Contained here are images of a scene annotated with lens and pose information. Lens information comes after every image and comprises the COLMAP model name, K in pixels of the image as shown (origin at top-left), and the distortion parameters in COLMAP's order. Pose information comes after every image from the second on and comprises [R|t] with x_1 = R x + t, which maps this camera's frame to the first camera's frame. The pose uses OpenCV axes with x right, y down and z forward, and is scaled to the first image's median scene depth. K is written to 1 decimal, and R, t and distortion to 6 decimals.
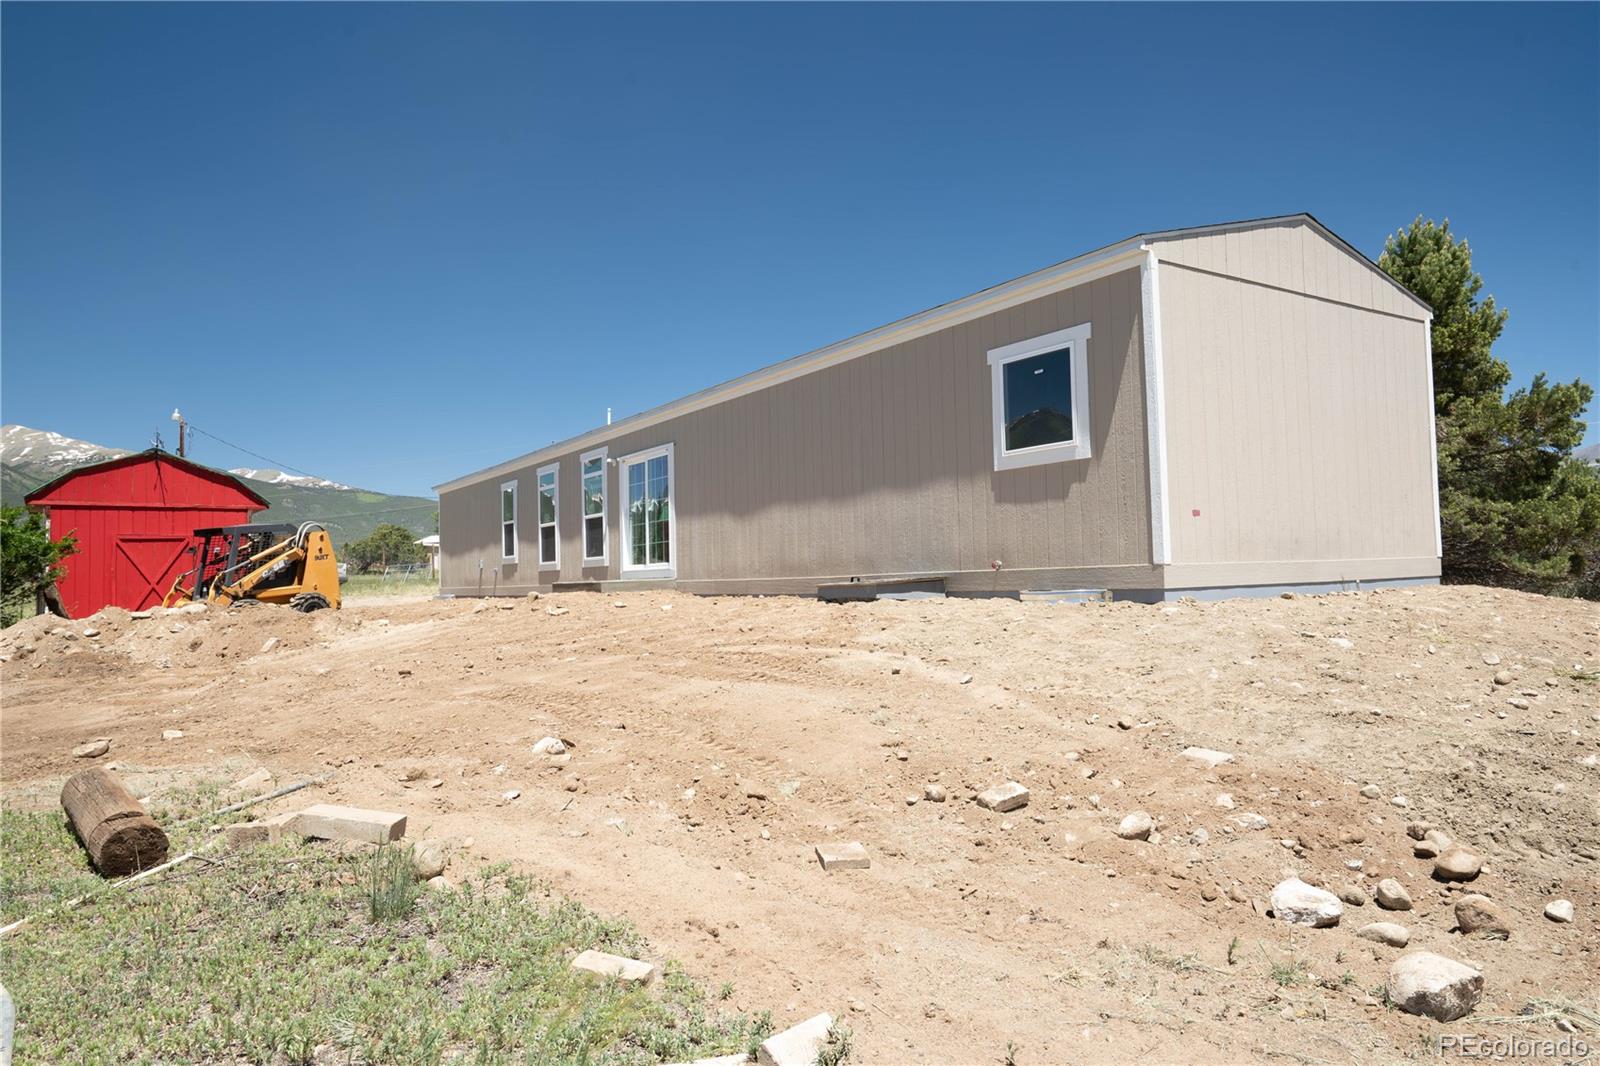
lens RADIAL K [[1026.2, 0, 800.0], [0, 1026.2, 533.0], [0, 0, 1]] dist [0.001097, 0.000483]
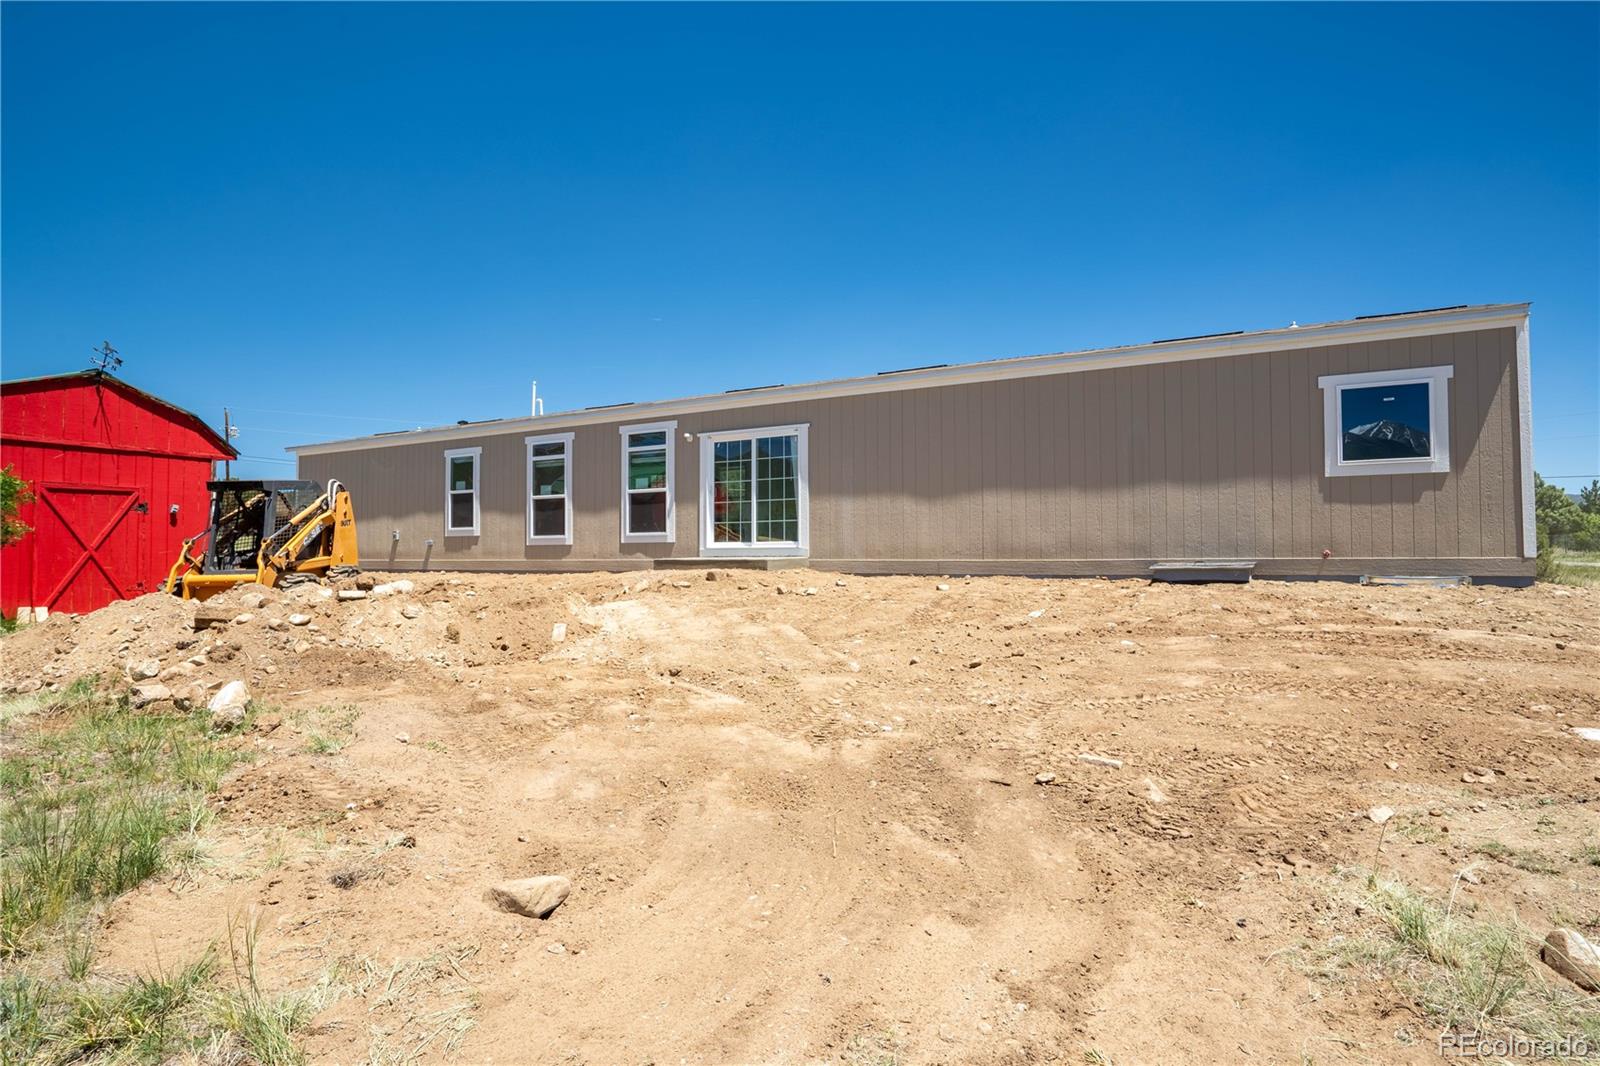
lens RADIAL K [[843.9, 0, 800.0], [0, 843.9, 533.0], [0, 0, 1]] dist [-0.021268, 0.001243]
pose [[0.888002, 0.031340, 0.458770, -0.496574], [-0.038649, 0.999231, 0.006549, 0.014592], [-0.458212, -0.023547, 0.888531, 0.248396]]
